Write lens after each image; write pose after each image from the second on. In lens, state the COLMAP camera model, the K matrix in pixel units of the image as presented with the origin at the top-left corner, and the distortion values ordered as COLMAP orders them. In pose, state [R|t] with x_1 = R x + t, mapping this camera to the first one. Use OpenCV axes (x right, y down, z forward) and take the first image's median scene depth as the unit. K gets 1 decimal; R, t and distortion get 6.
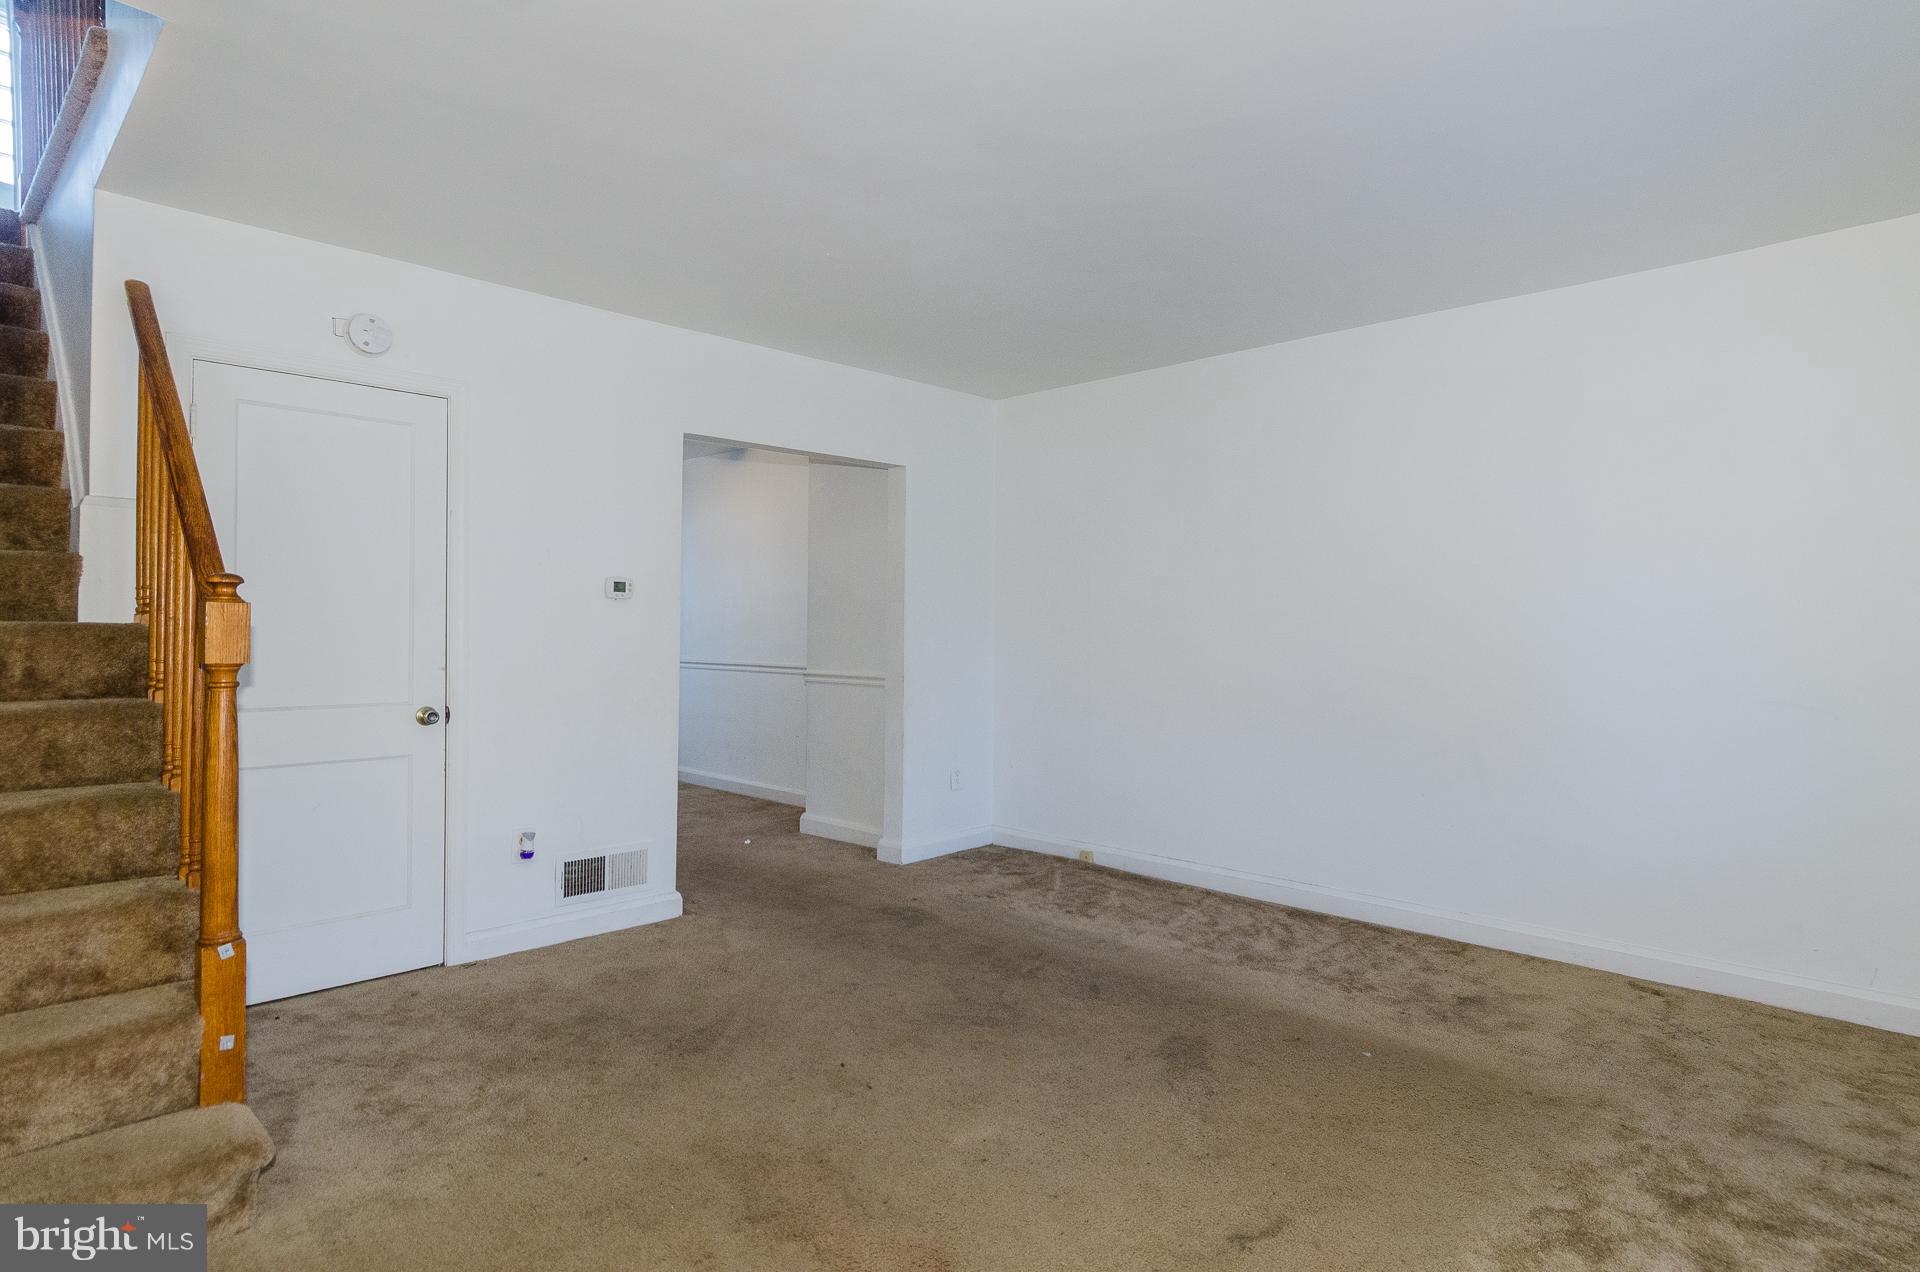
lens RADIAL K [[1022.8, 0, 954.1], [0, 1022.8, 629.9], [0, 0, 1]] dist [-0.007325, 0.004153]
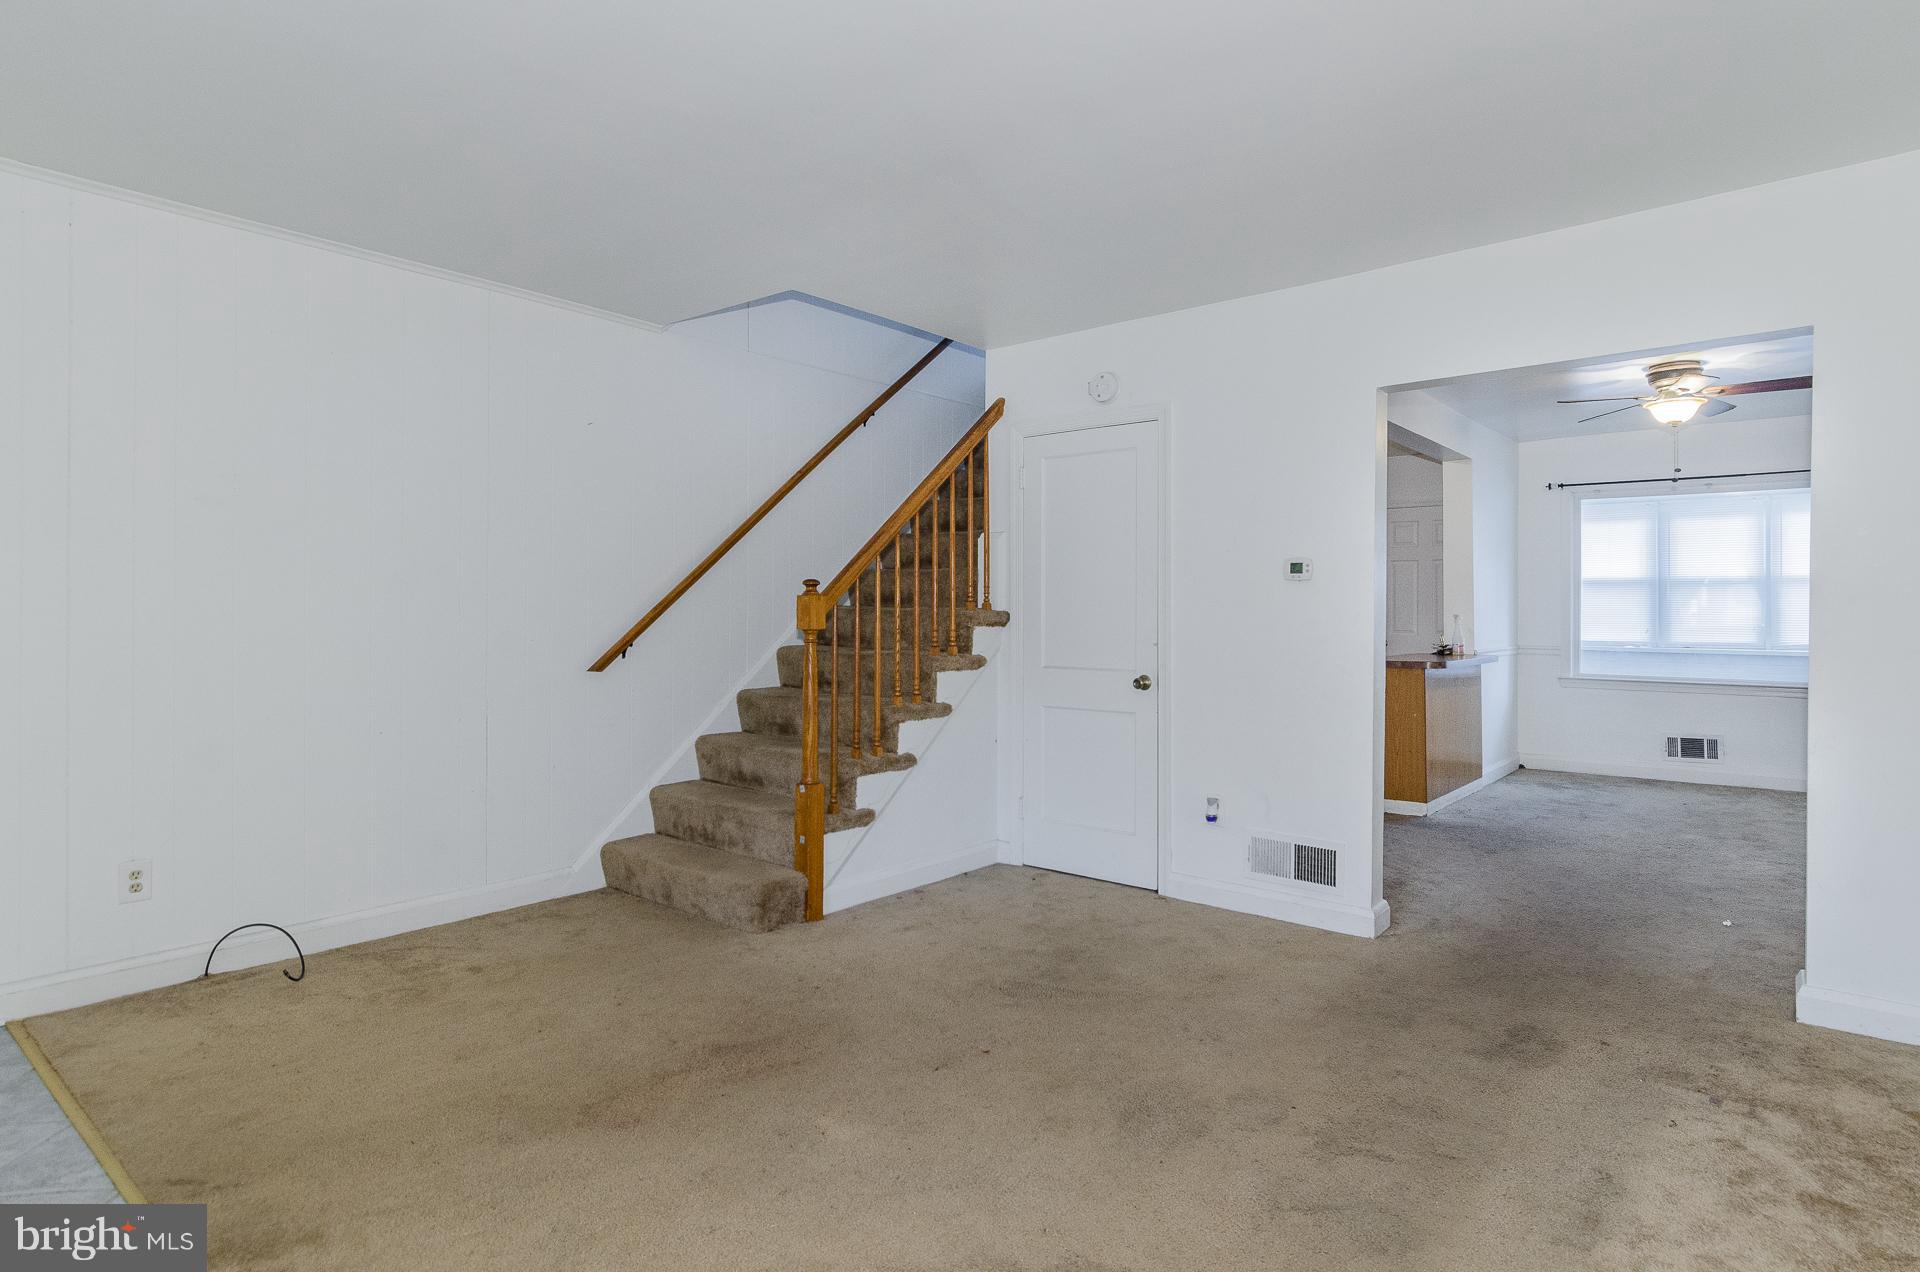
lens RADIAL K [[1022.8, 0, 990.3], [0, 1022.8, 587.1], [0, 0, 1]] dist [-0.007325, 0.004153]
pose [[0.083831, -0.019333, -0.996292, 0.655521], [0.001966, 0.999813, -0.019235, -0.006239], [0.996478, -0.000346, 0.083854, 0.672532]]
